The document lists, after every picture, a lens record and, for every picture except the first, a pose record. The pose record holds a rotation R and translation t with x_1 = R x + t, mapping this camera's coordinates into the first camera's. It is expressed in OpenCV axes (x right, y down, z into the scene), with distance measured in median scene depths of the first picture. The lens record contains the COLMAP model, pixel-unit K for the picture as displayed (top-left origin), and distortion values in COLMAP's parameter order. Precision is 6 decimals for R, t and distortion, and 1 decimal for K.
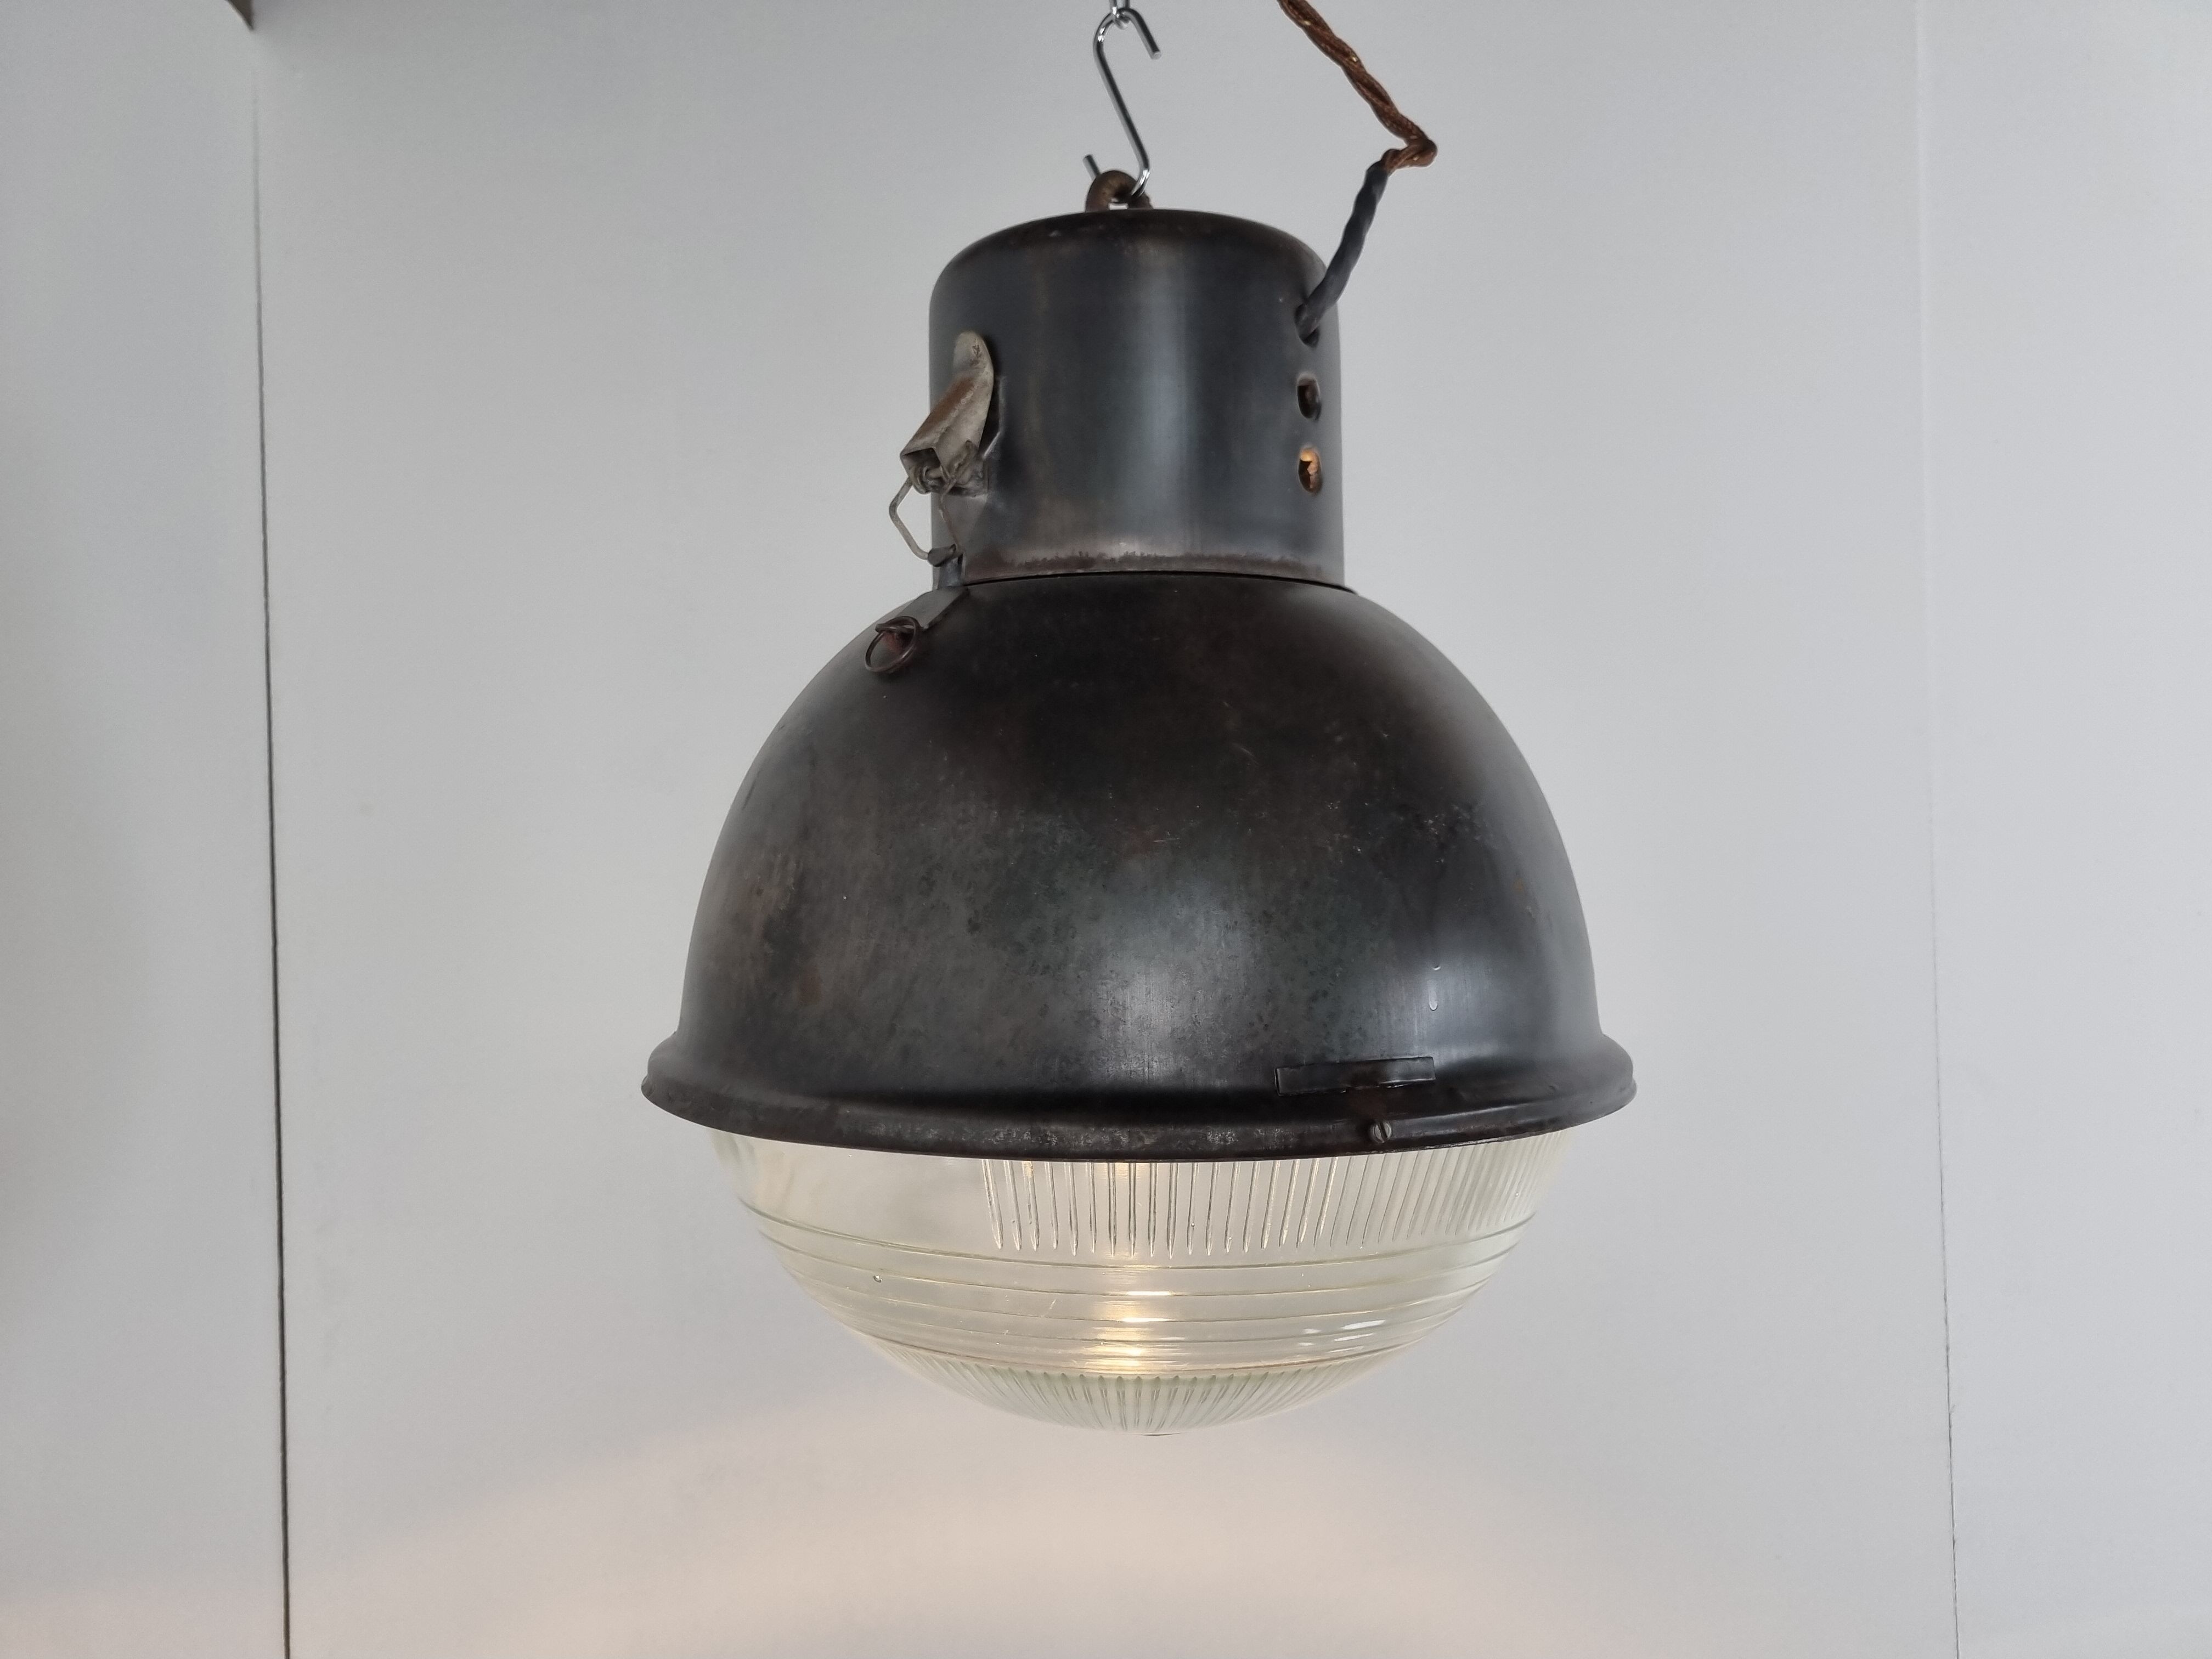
lens RADIAL K [[1702.4, 0, 1108.3], [0, 1702.4, 844.1], [0, 0, 1]] dist [0.020820, -0.001640]
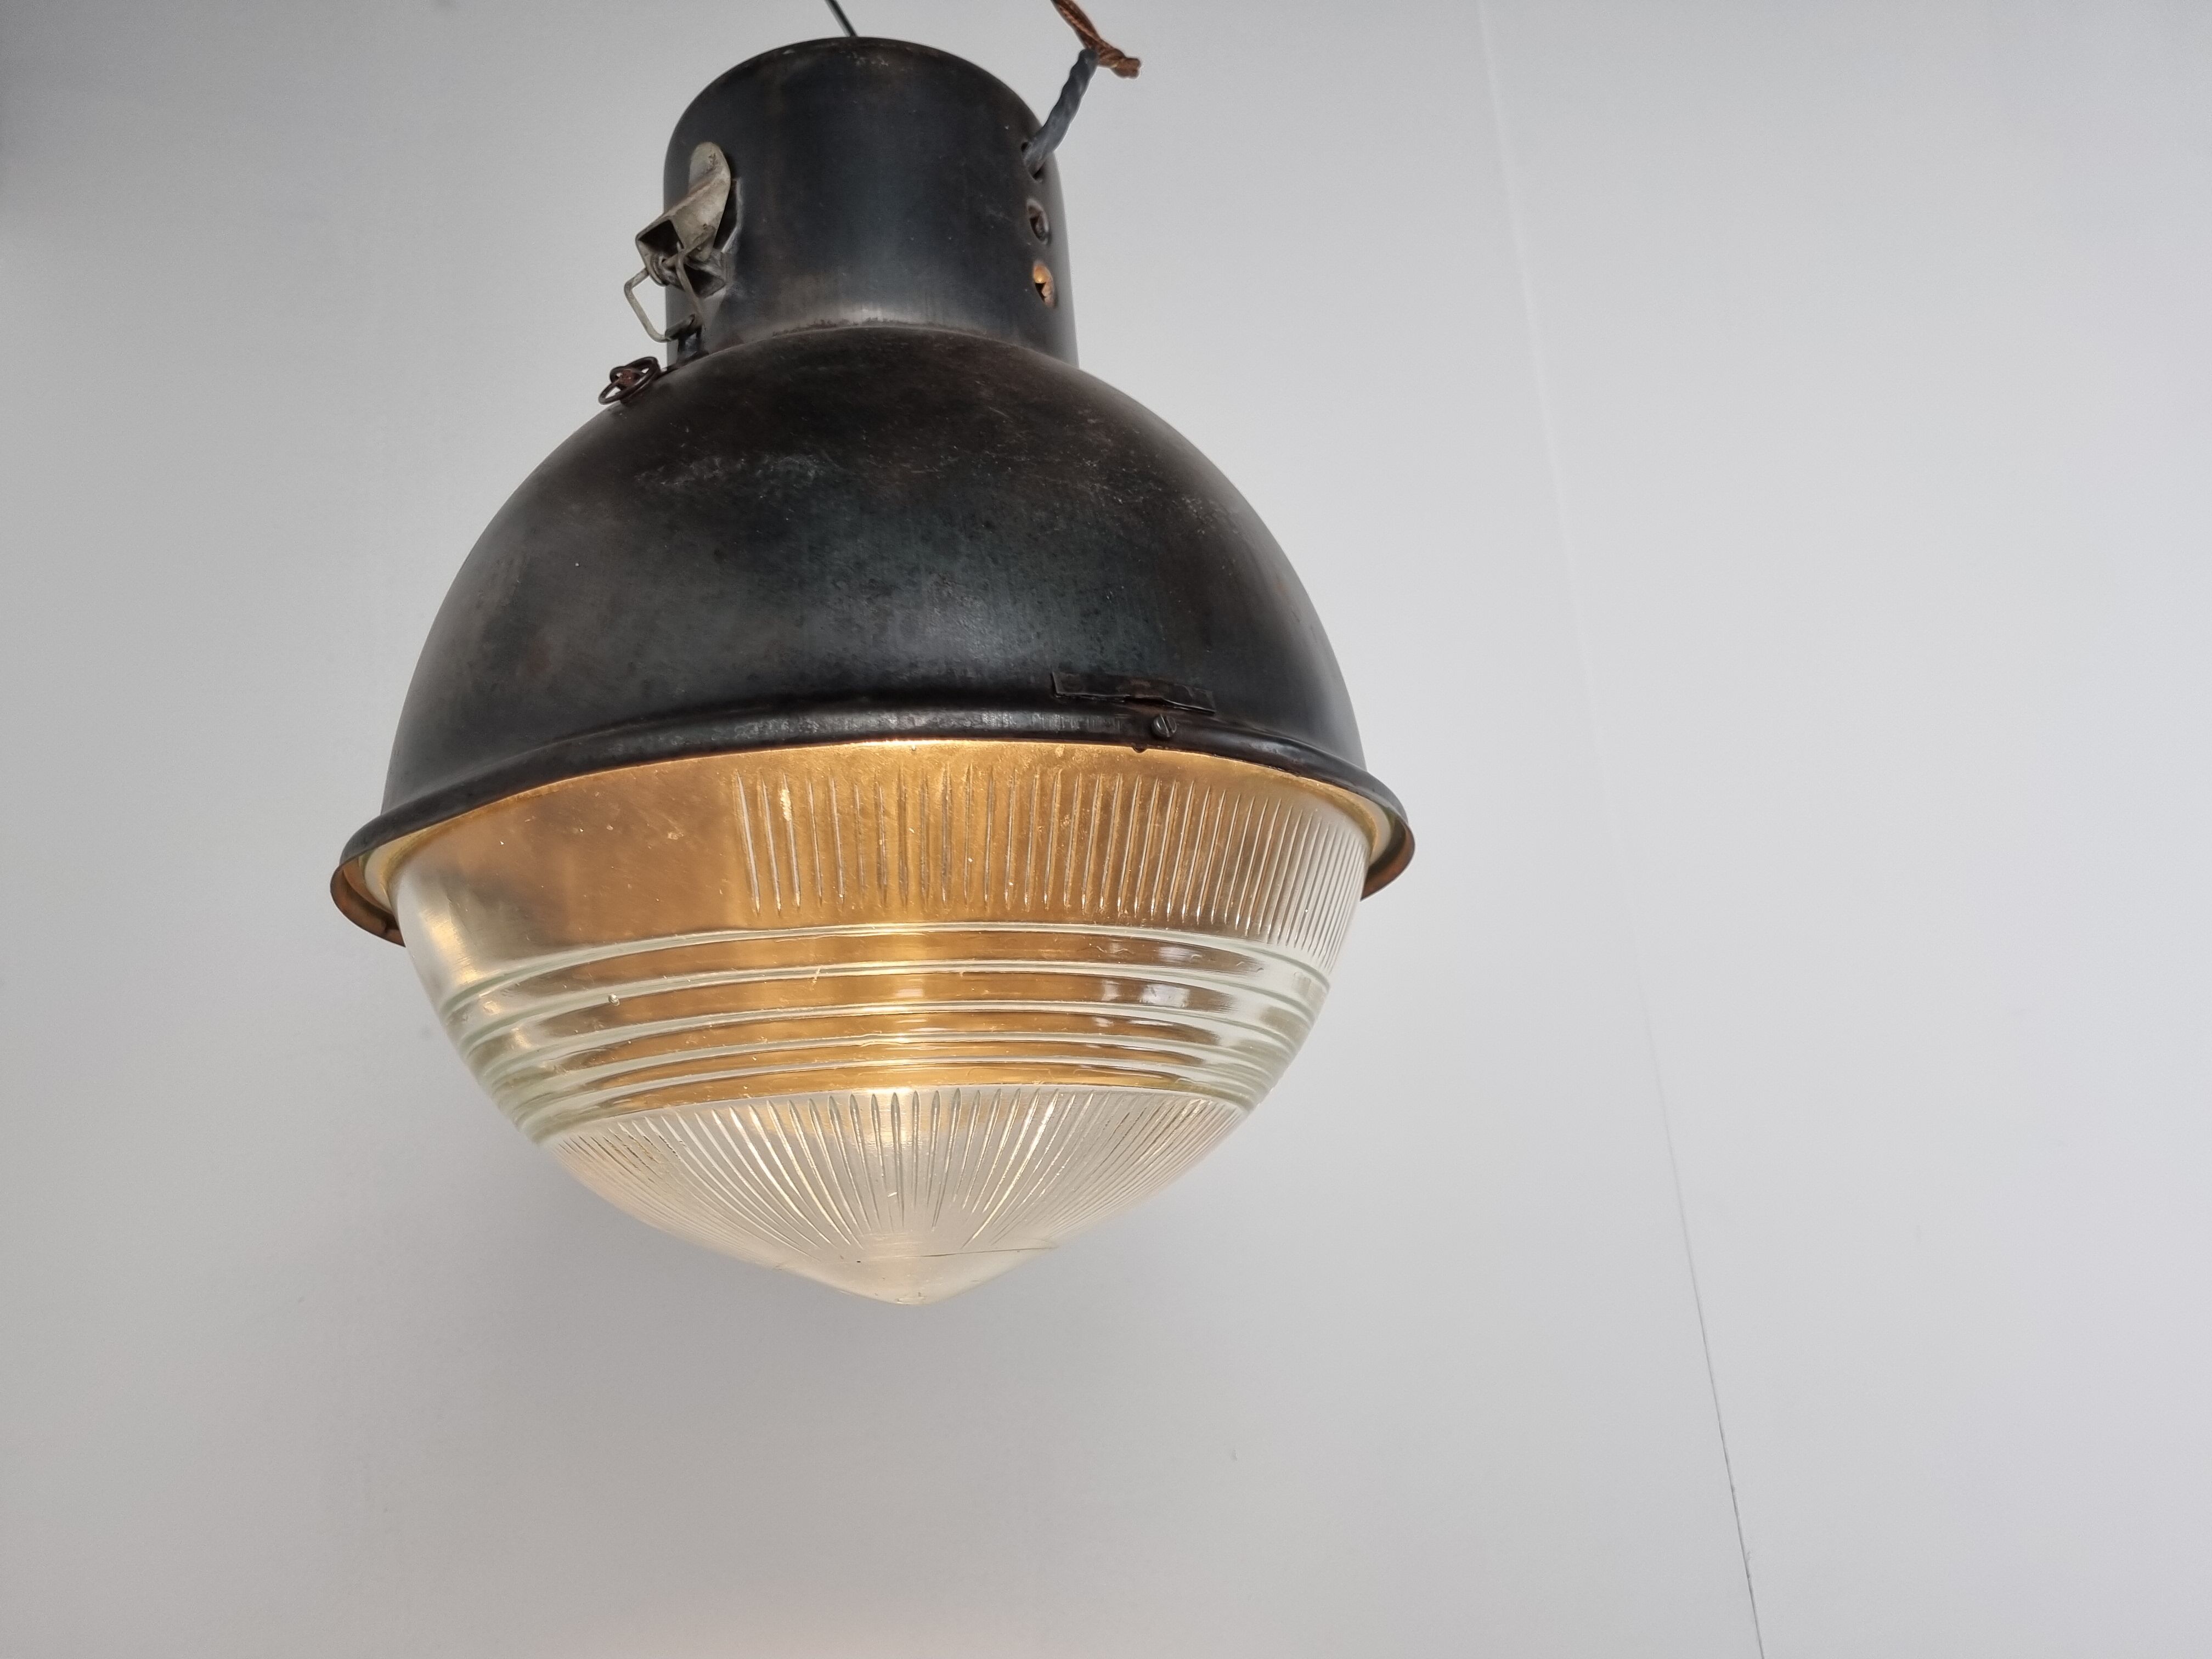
lens RADIAL K [[1702.4, 0, 1108.3], [0, 1702.4, 844.1], [0, 0, 1]] dist [0.020820, -0.001640]
pose [[0.985859, -0.027092, 0.165374, -0.025026], [0.069218, 0.964561, -0.254621, 0.395196], [-0.152615, 0.262467, 0.952796, 0.100006]]
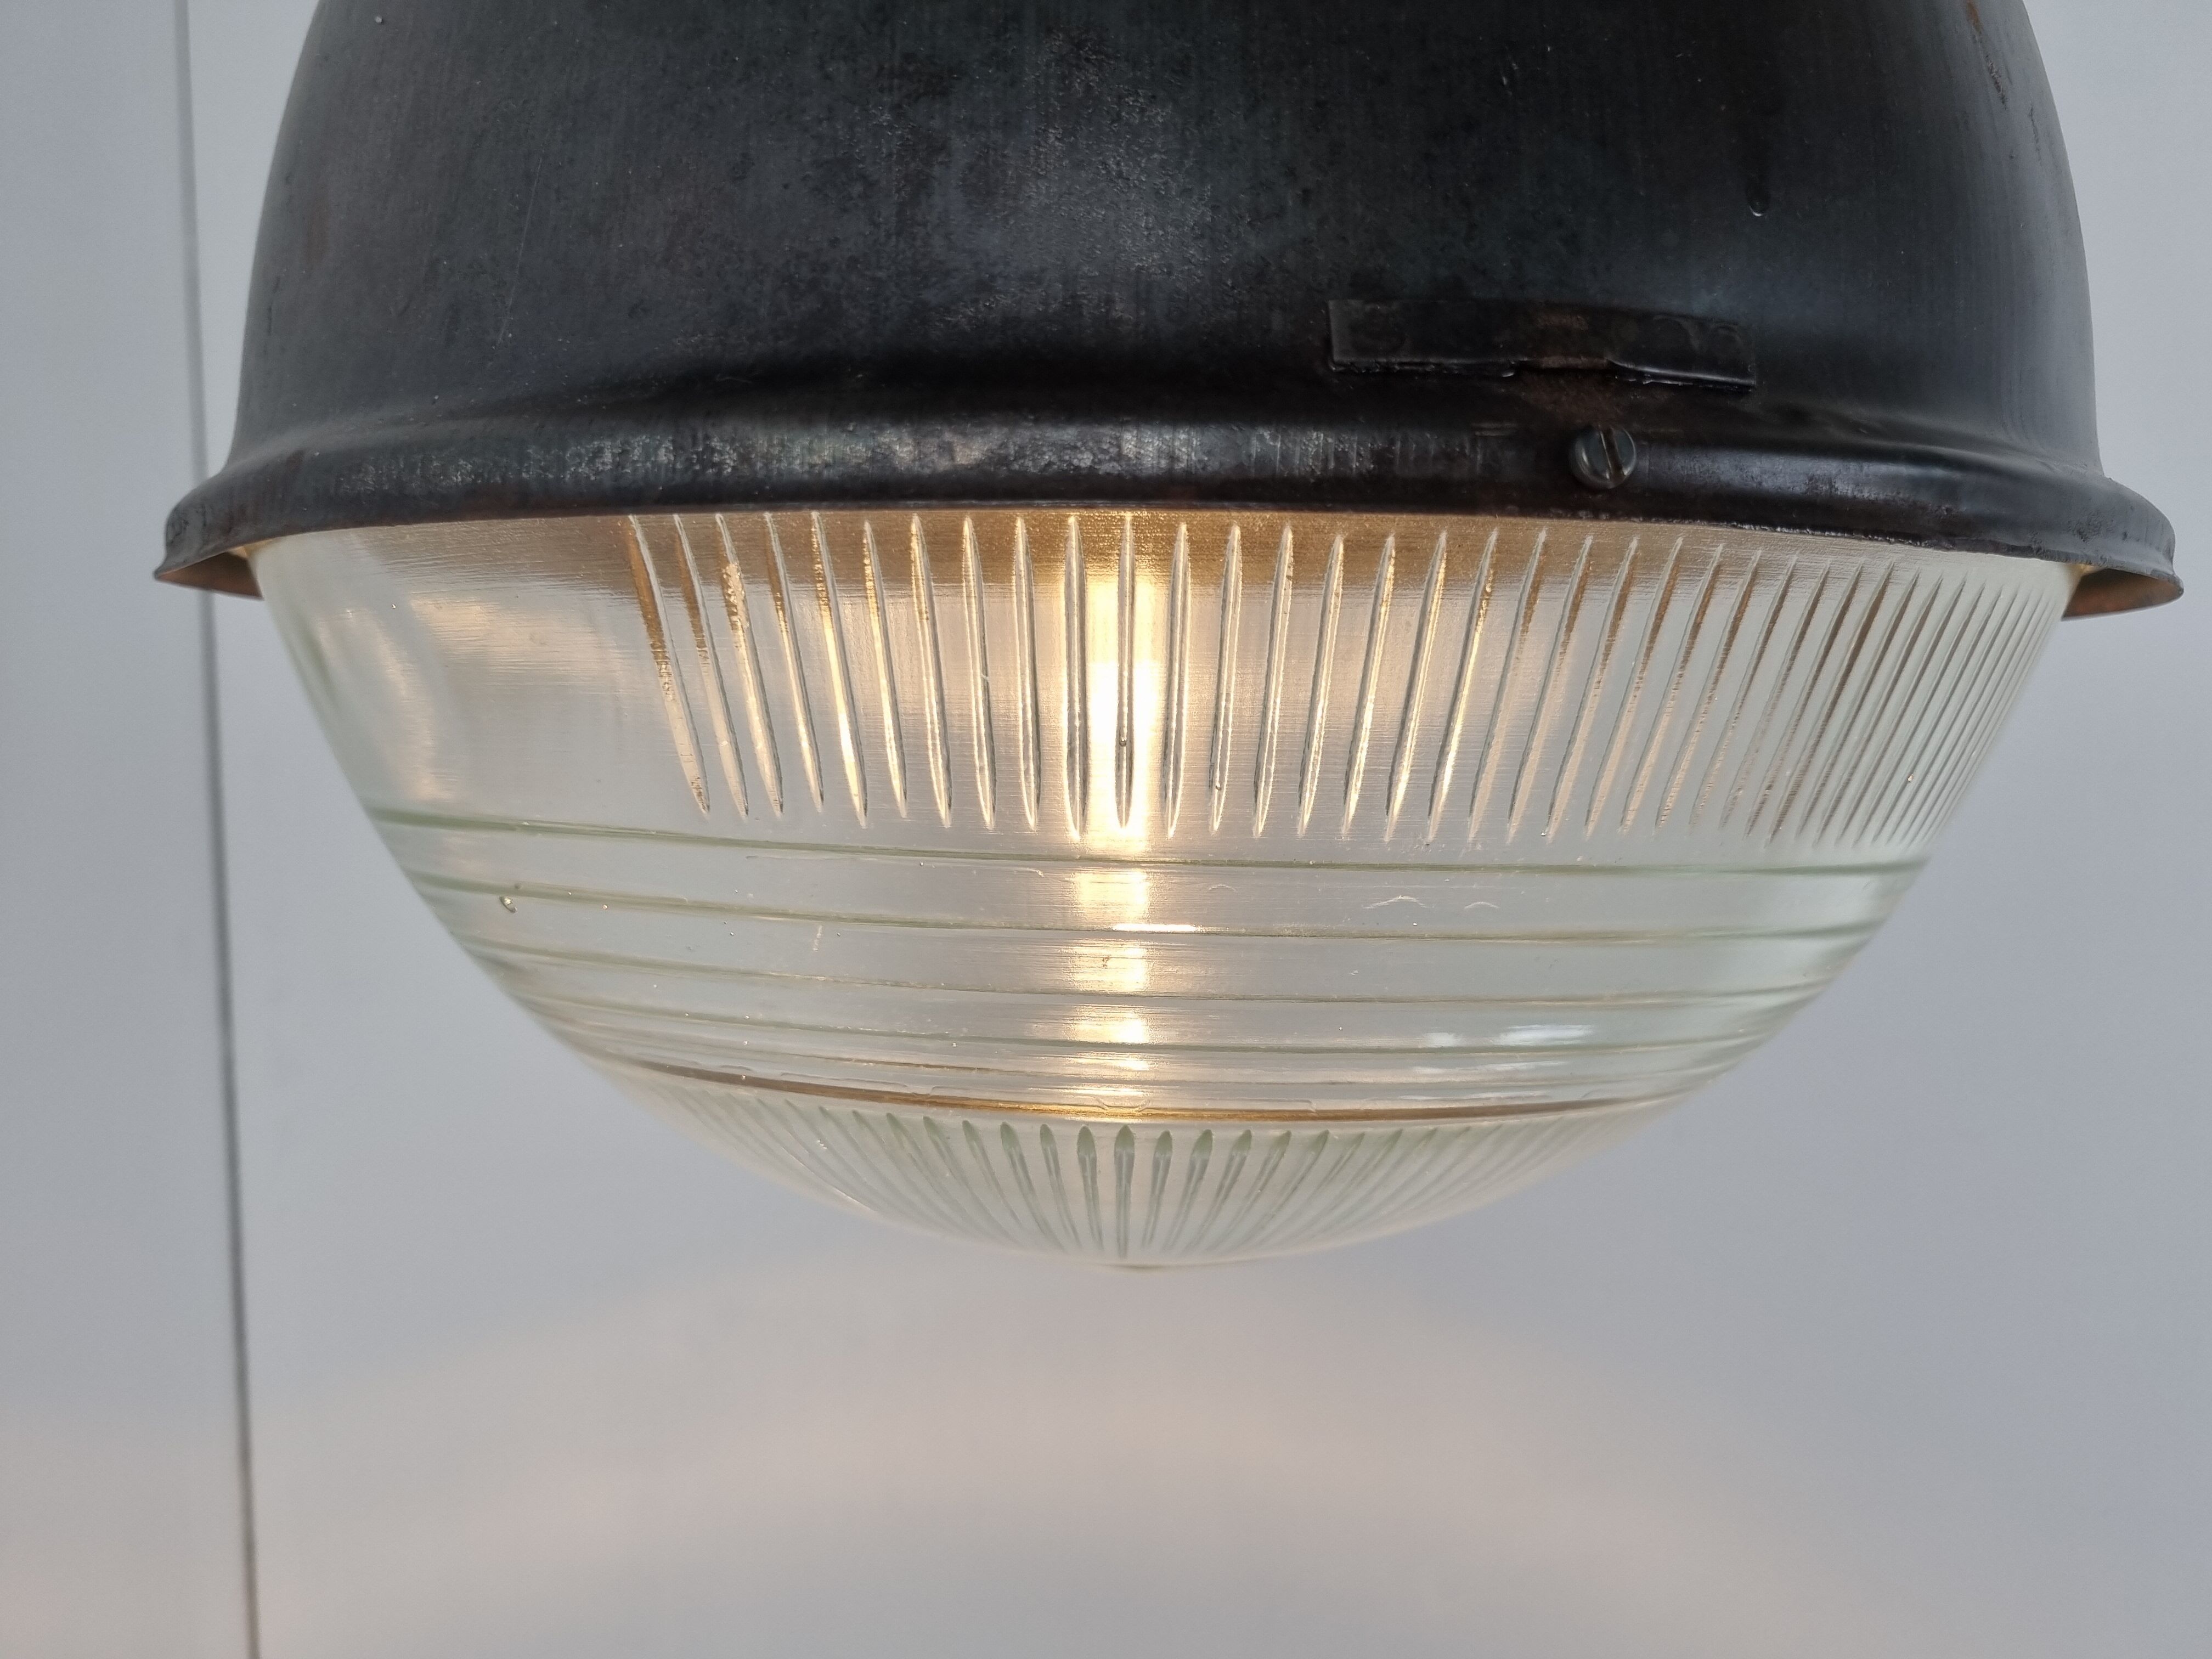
lens RADIAL K [[1741.1, 0, 1081.8], [0, 1741.1, 864.3], [0, 0, 1]] dist [0.023679, -0.004240]
pose [[0.991051, 0.029472, -0.130187, 0.083496], [-0.019077, 0.996582, 0.080382, 0.191341], [0.132111, -0.077179, 0.988226, 0.507340]]
